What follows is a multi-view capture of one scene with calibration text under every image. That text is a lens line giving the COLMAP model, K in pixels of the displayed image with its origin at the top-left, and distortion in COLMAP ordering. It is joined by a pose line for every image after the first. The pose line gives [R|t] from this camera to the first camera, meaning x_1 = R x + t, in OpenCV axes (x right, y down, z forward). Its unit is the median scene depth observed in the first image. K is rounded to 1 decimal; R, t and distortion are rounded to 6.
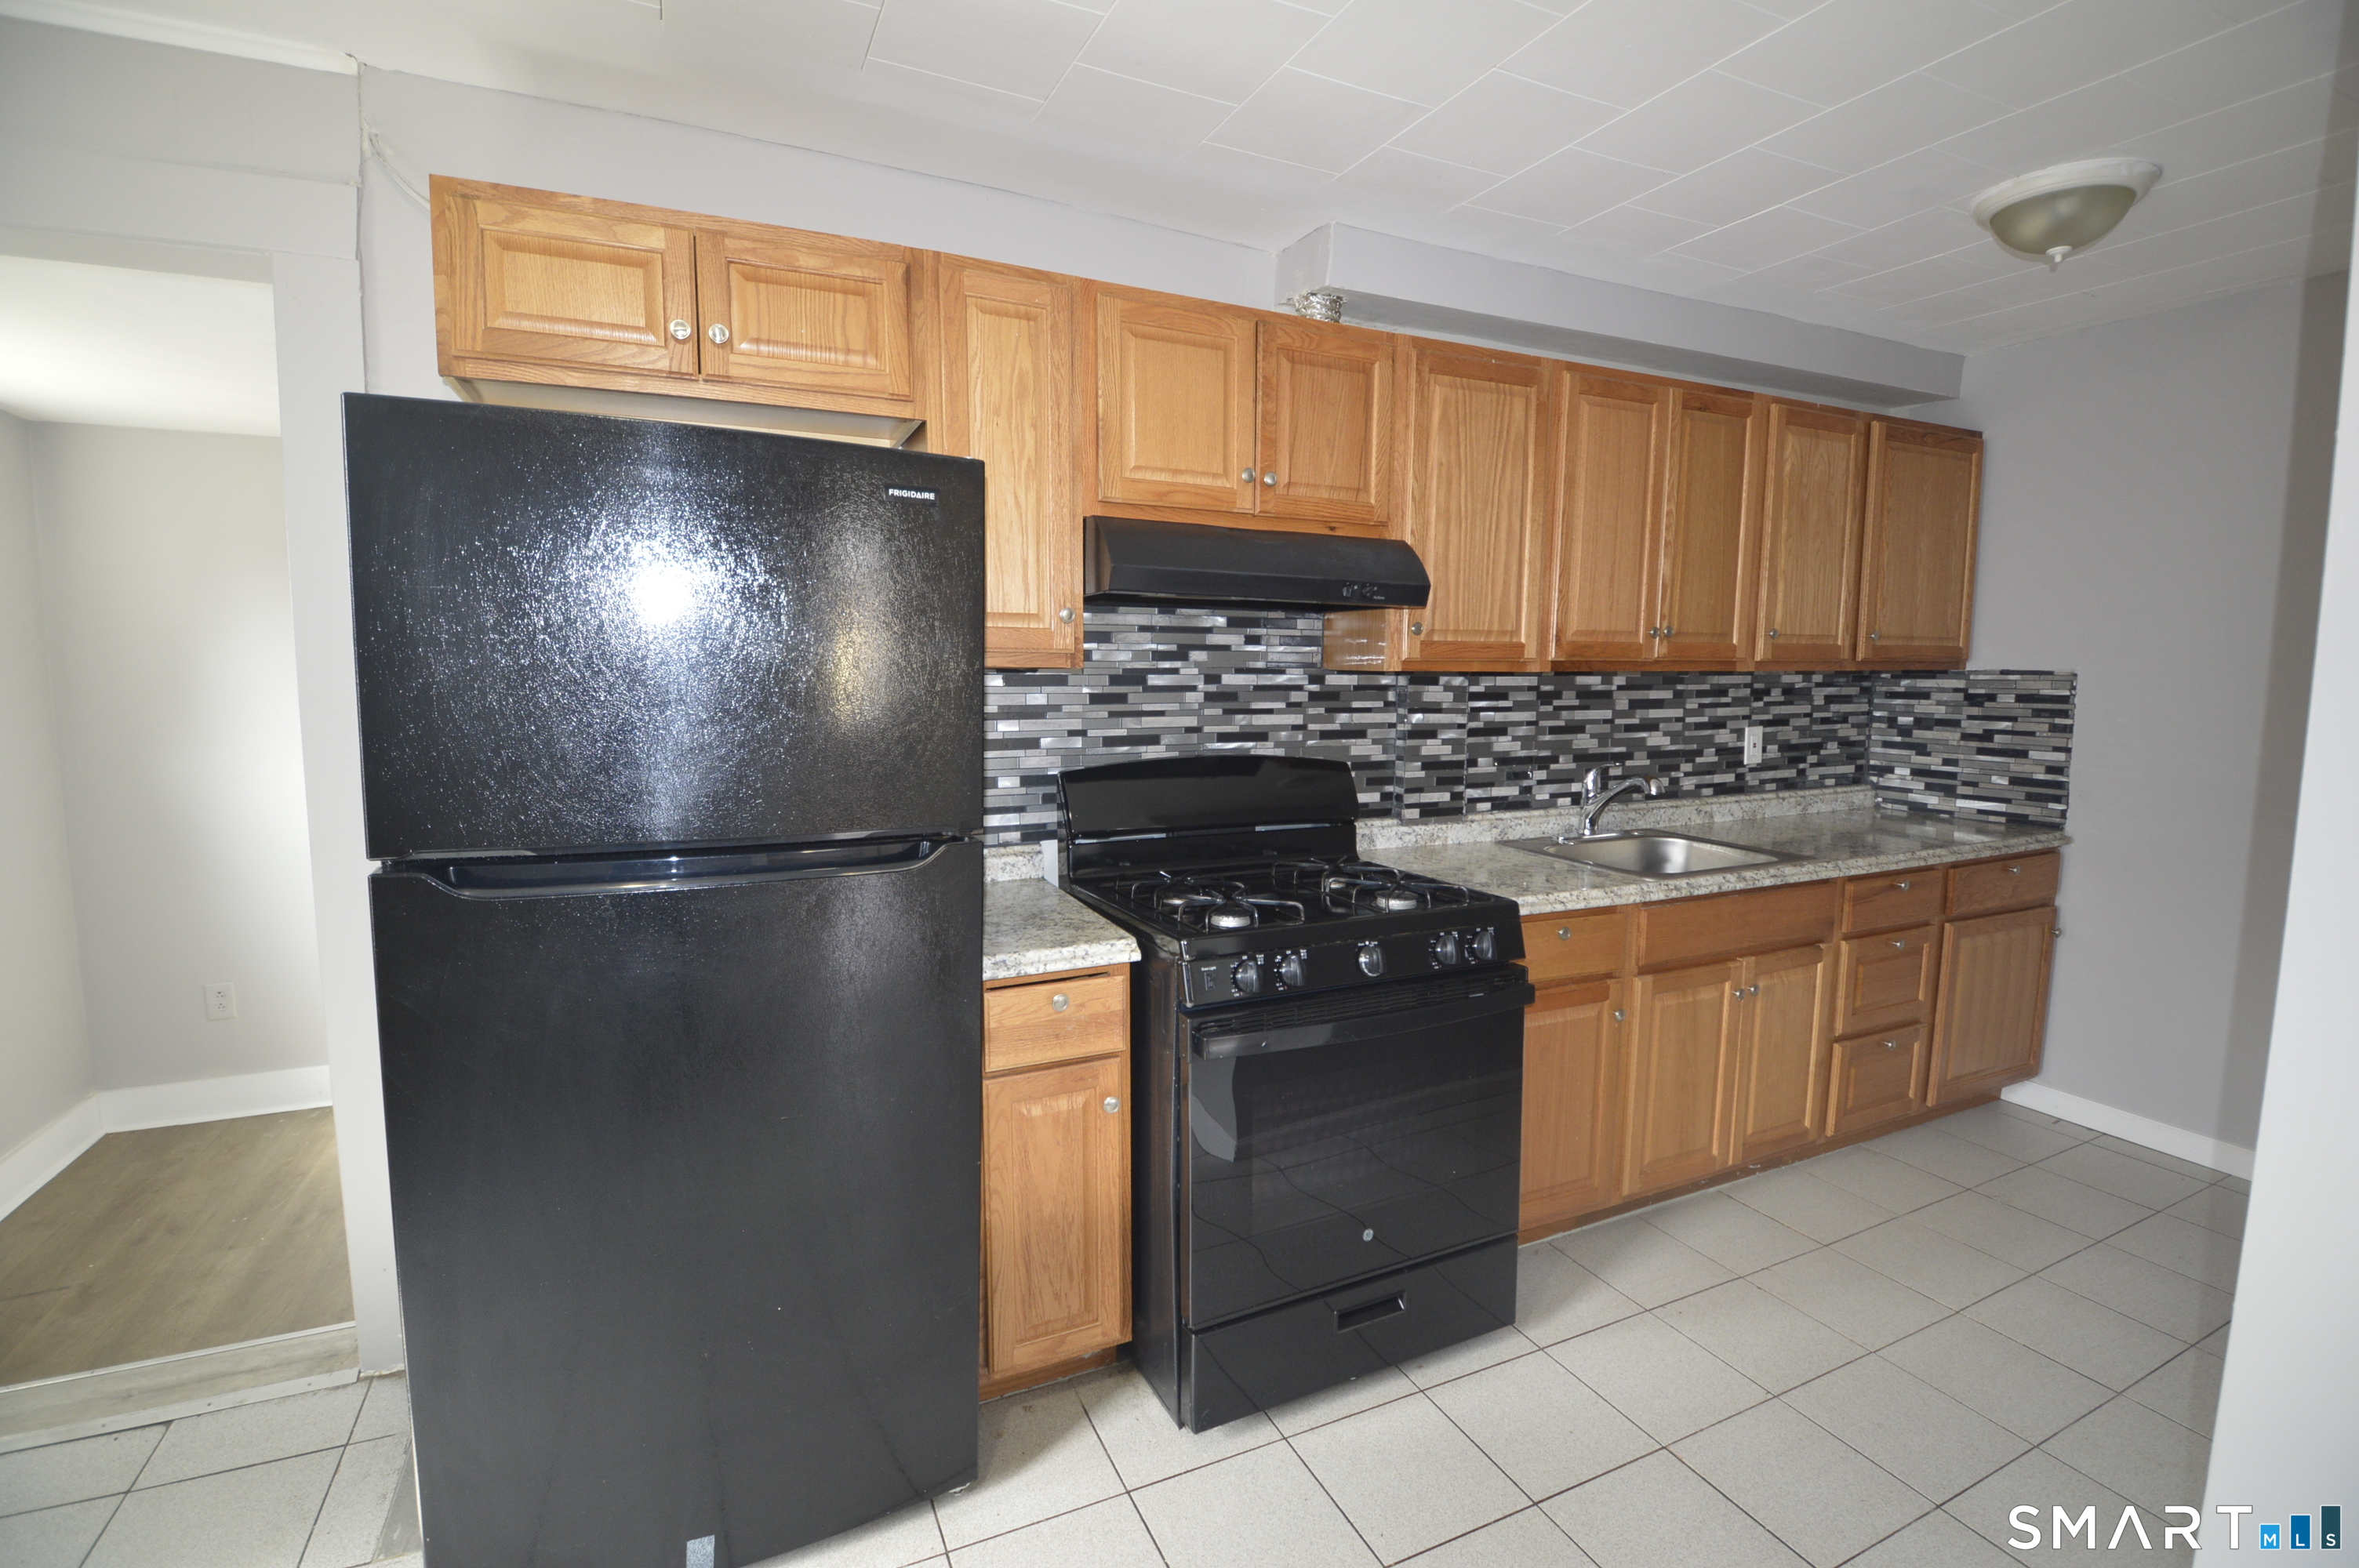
lens RADIAL K [[1044.9, 0, 1186.4], [0, 1044.9, 777.5], [0, 0, 1]] dist [0.036695, -0.053234]
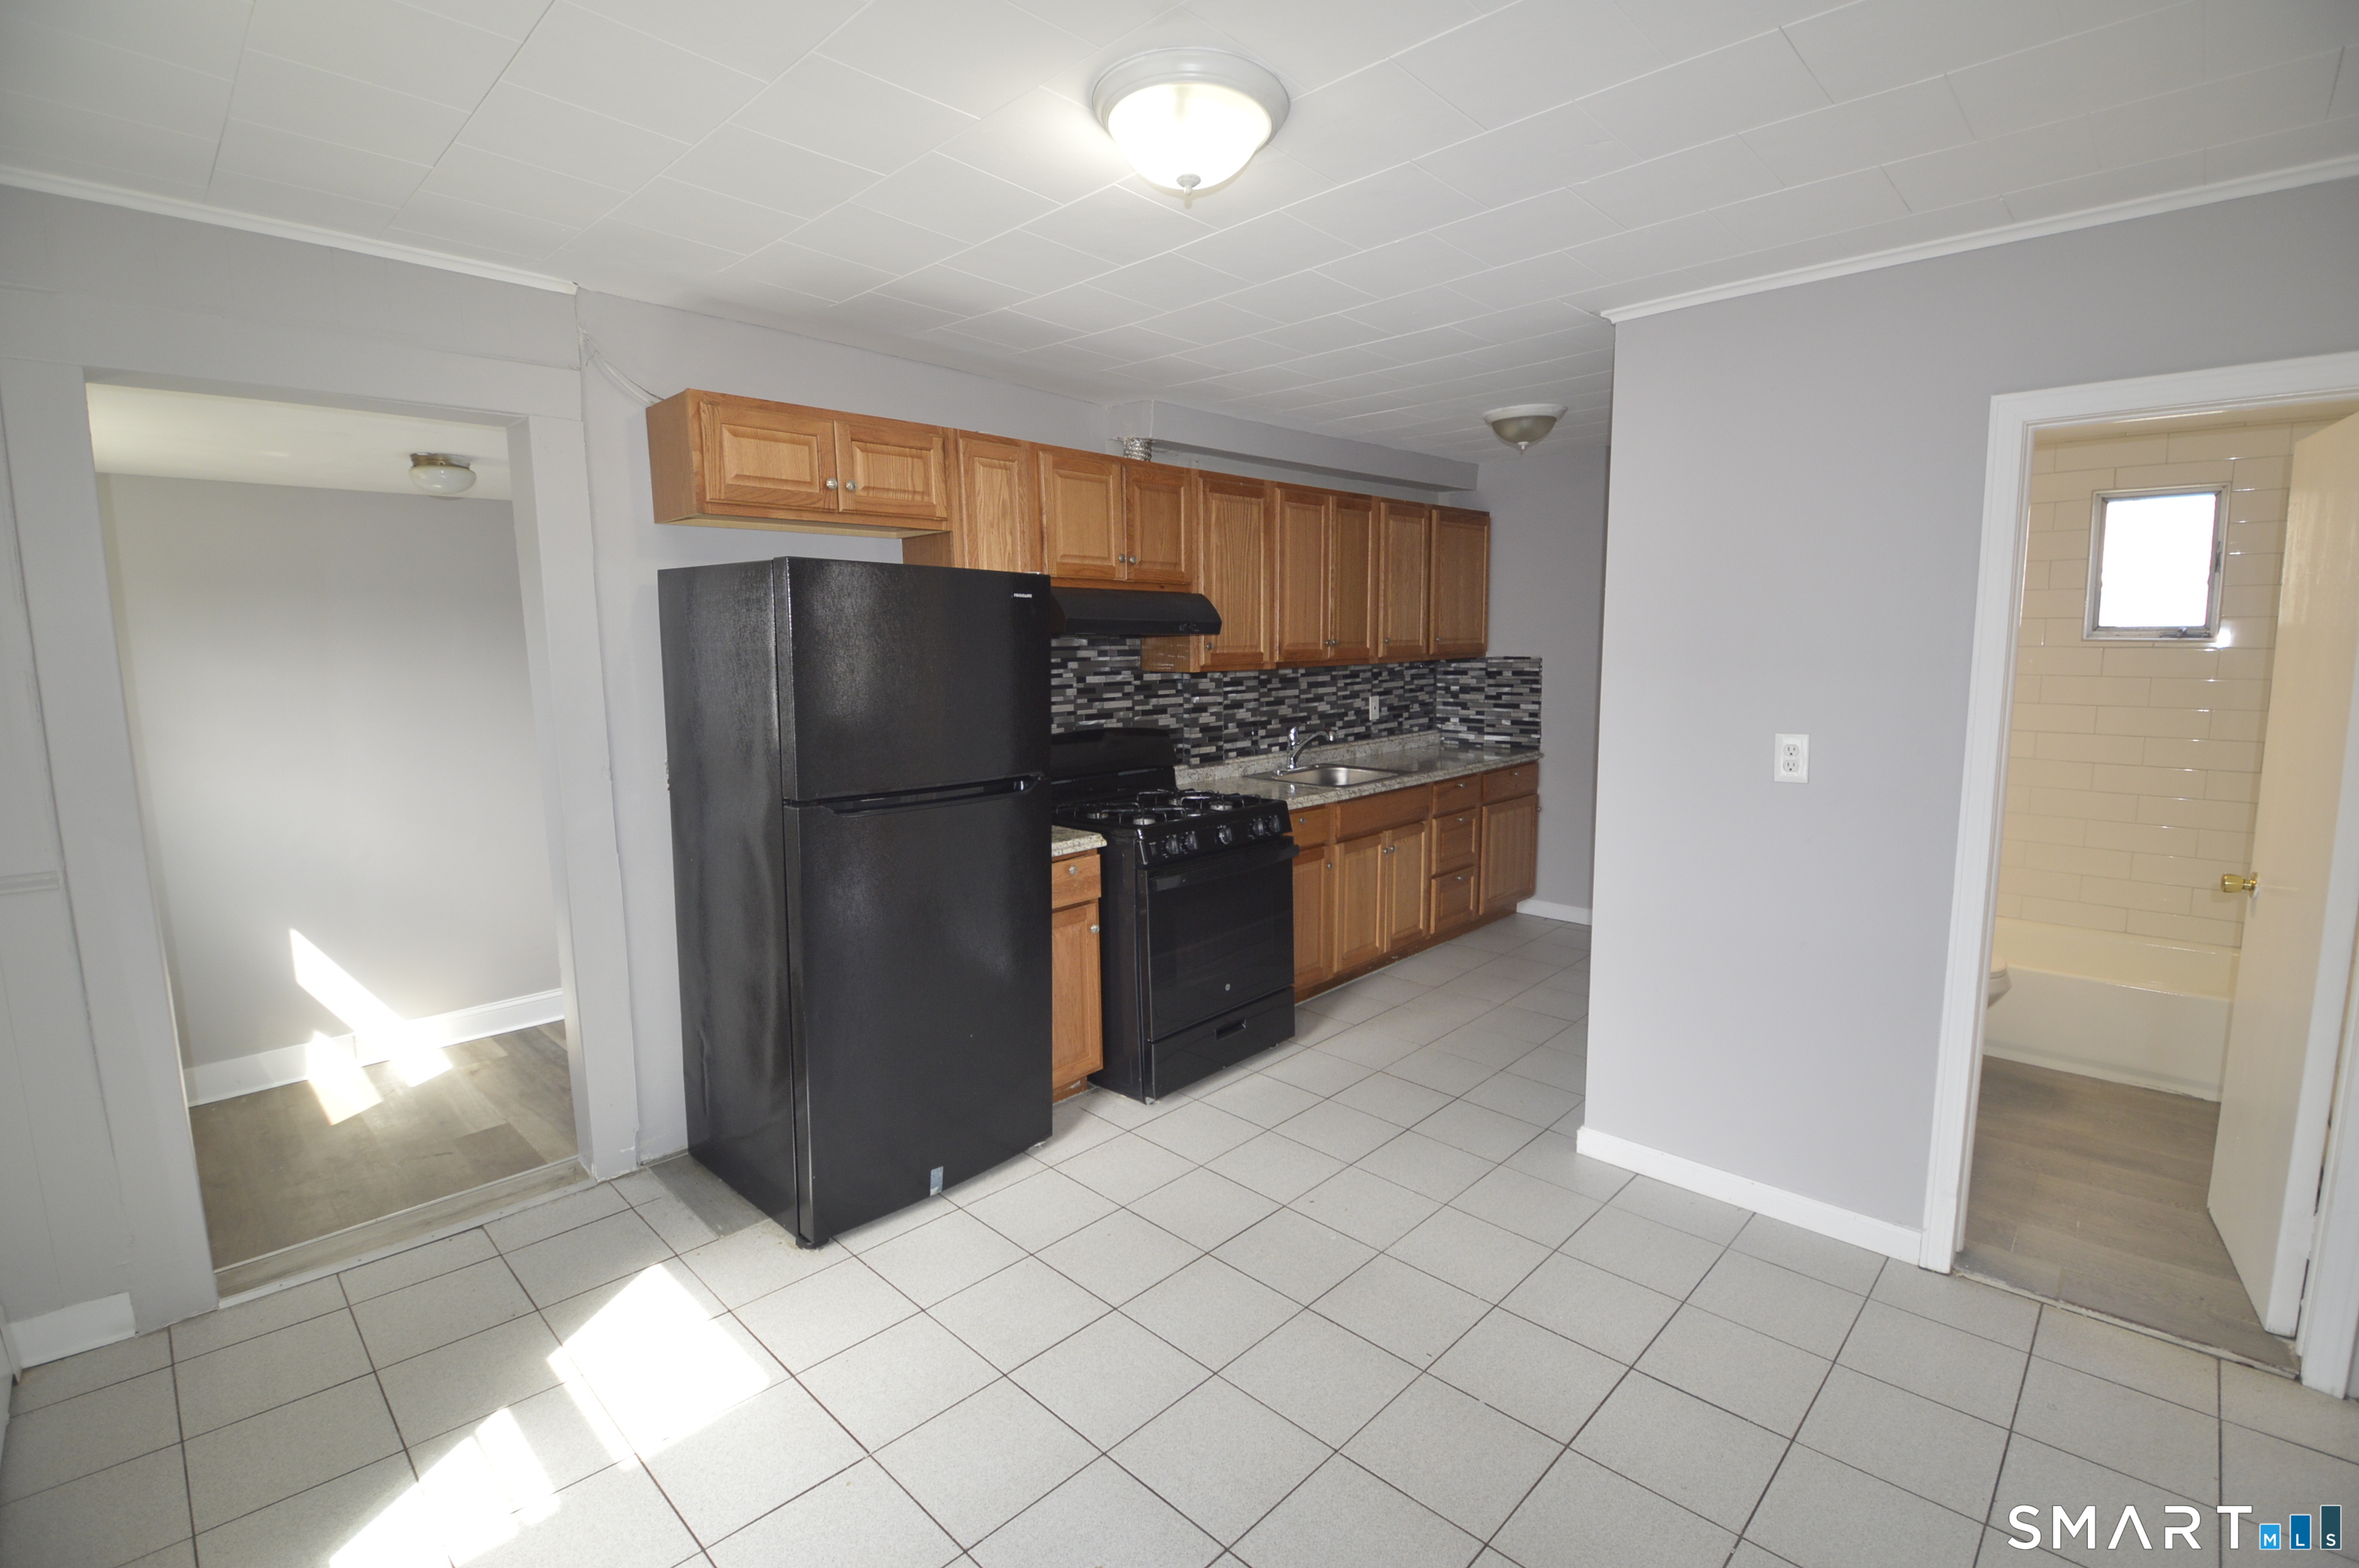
lens RADIAL K [[1044.9, 0, 1186.4], [0, 1044.9, 777.5], [0, 0, 1]] dist [0.036695, -0.053234]
pose [[0.933517, -0.064221, 0.352736, -0.351829], [0.055520, 0.997853, 0.034741, 0.004358], [-0.354209, -0.012848, 0.935078, -0.457756]]
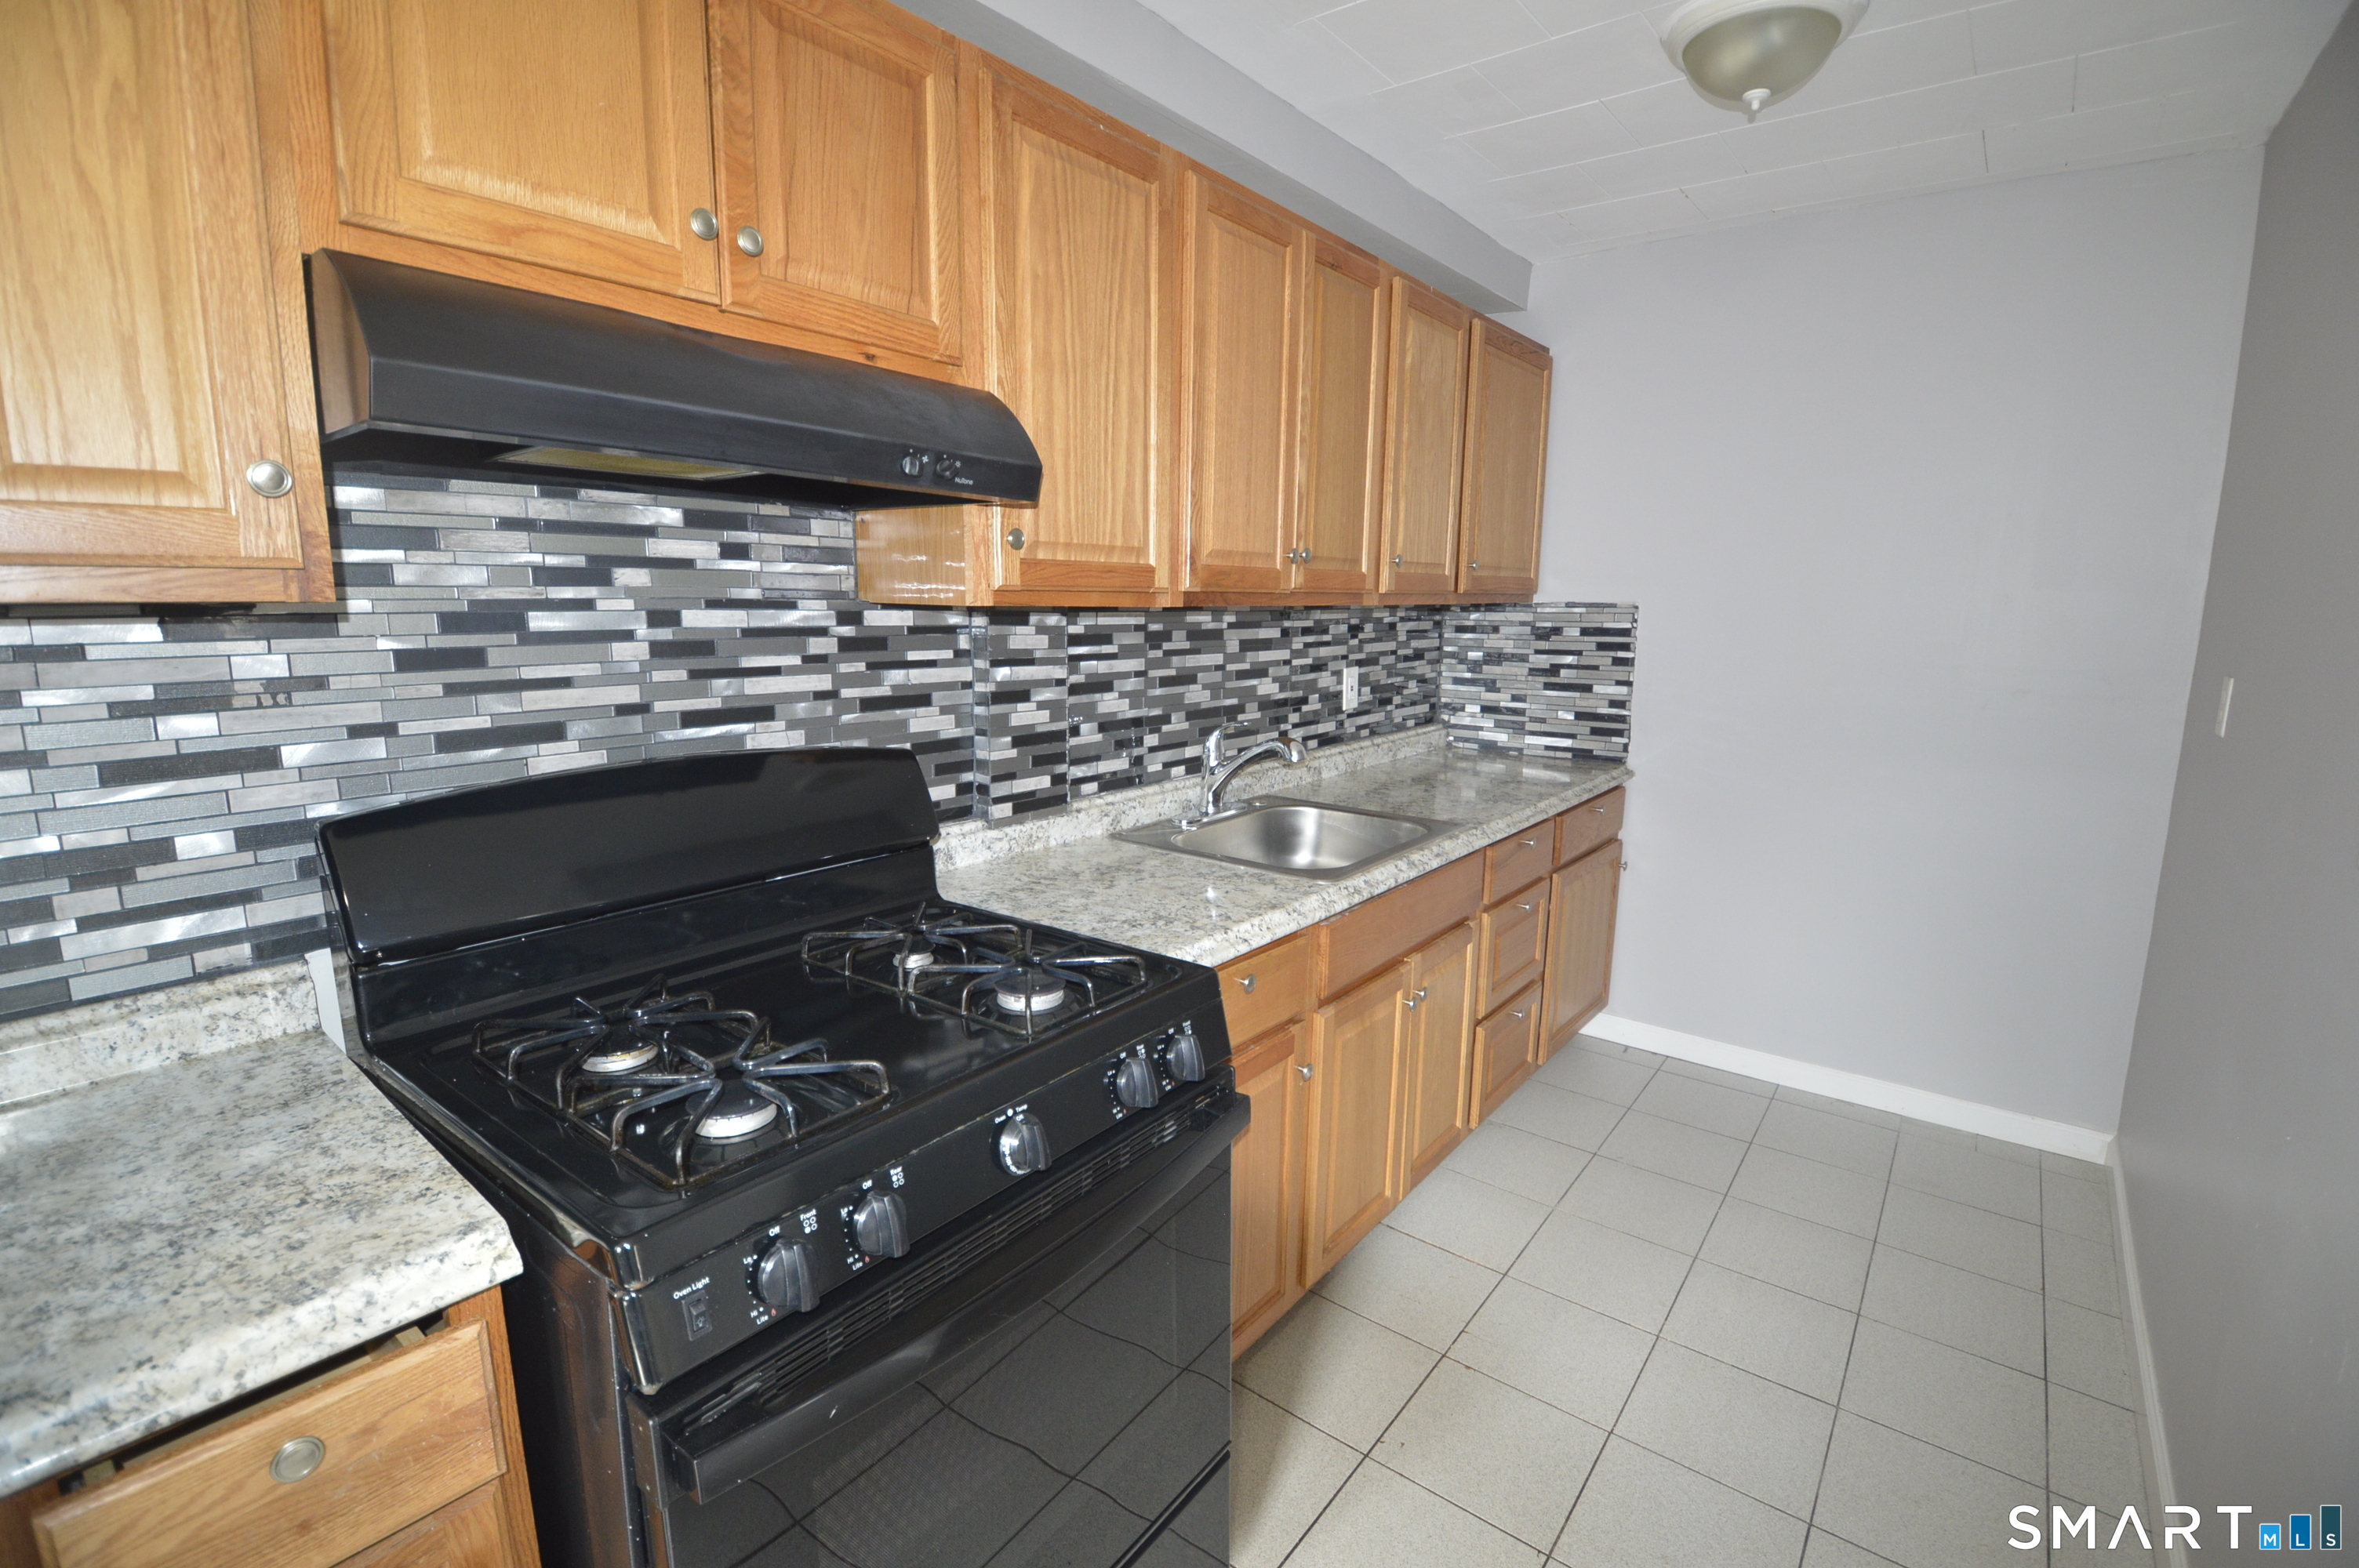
lens RADIAL K [[1044.9, 0, 1186.4], [0, 1044.9, 777.5], [0, 0, 1]] dist [0.036695, -0.053234]
pose [[0.892875, -0.073108, 0.444330, 0.016792], [0.043402, 0.996111, 0.076679, -0.036010], [-0.448208, -0.049180, 0.892576, 0.325426]]
